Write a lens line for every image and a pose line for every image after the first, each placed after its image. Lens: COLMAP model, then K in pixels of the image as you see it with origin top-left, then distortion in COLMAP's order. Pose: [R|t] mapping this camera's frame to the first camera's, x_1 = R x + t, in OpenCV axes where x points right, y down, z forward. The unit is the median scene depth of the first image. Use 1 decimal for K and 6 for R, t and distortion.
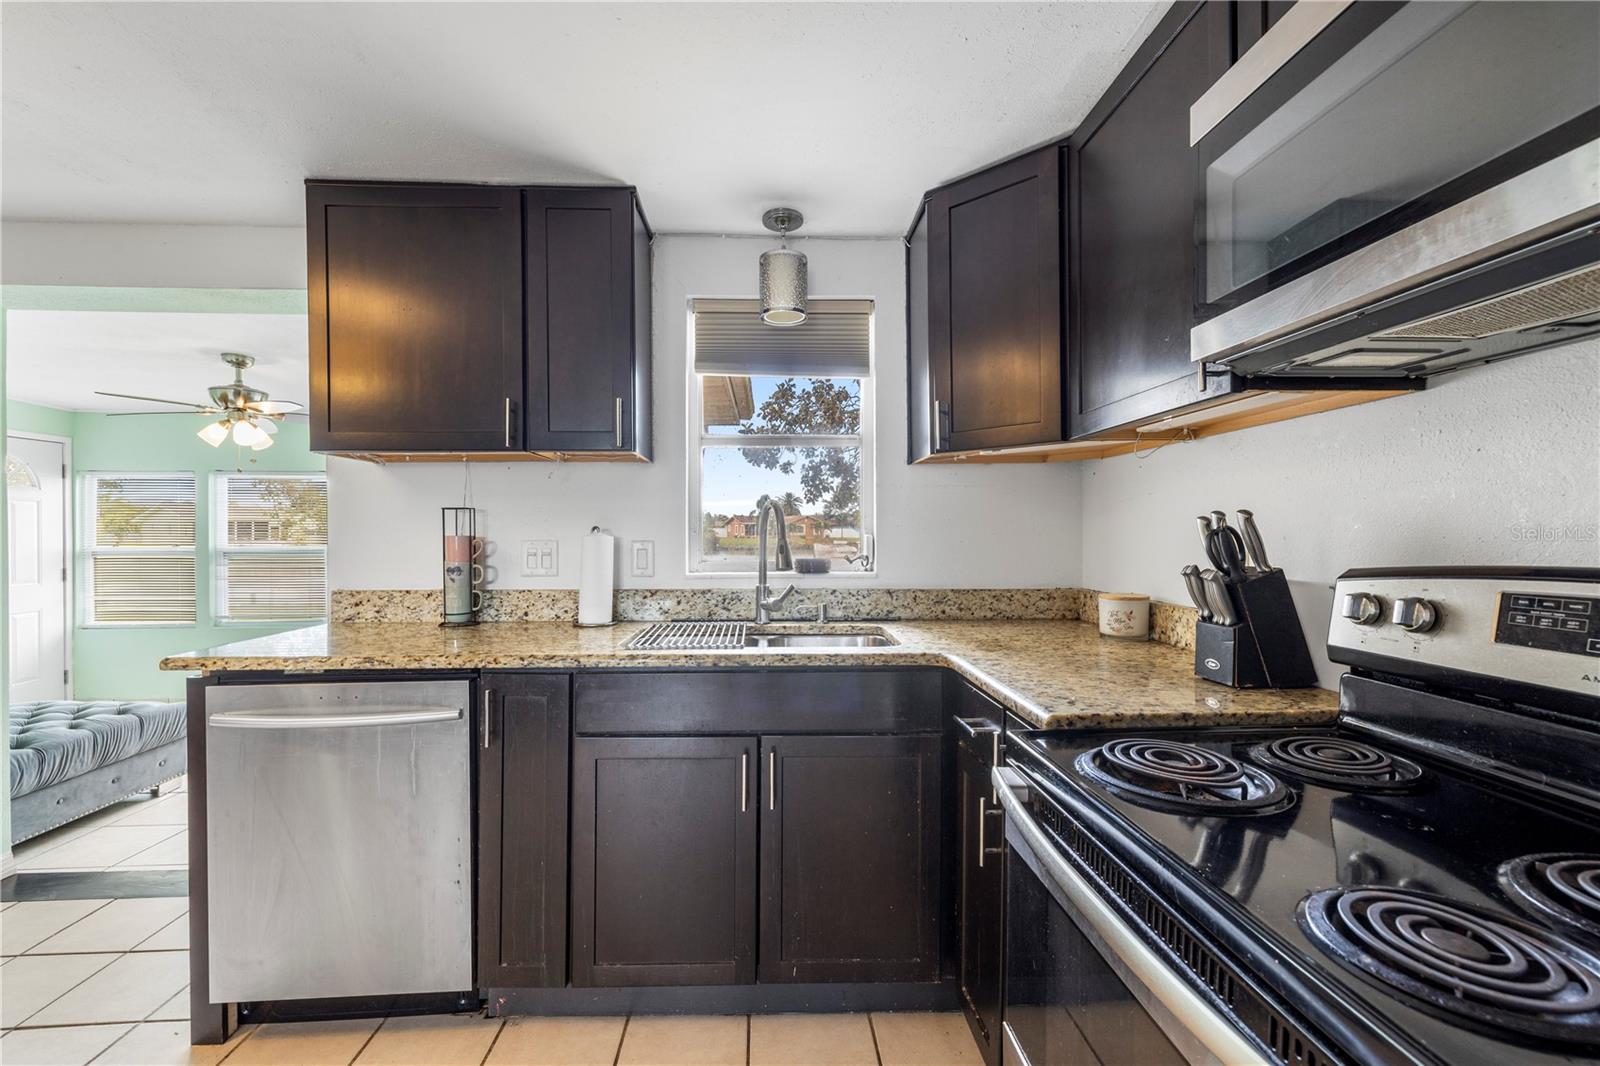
lens RADIAL K [[680.4, 0, 801.1], [0, 680.4, 528.5], [0, 0, 1]] dist [-0.000480, 0.000481]
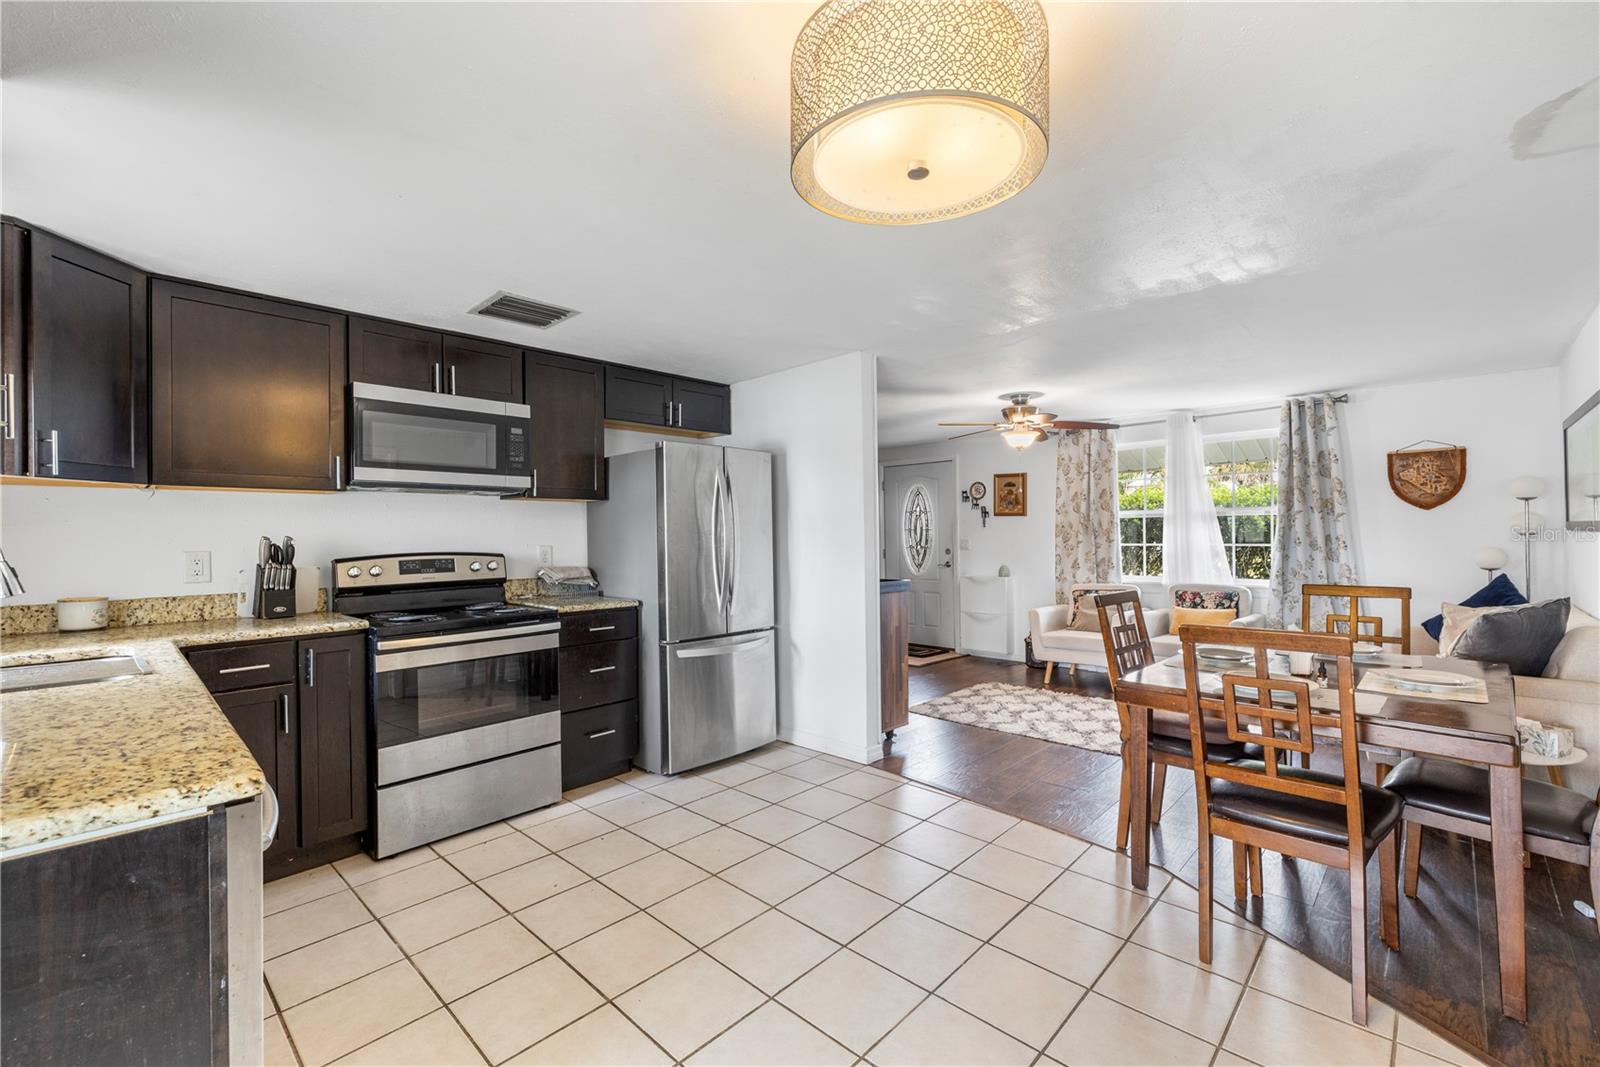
lens RADIAL K [[680.4, 0, 801.1], [0, 680.4, 529.0], [0, 0, 1]] dist [-0.000480, 0.000481]
pose [[-0.684823, 0.019423, 0.728451, -3.087811], [0.013955, 0.999811, -0.013539, 0.003583], [-0.728576, 0.000893, -0.684964, 1.922002]]
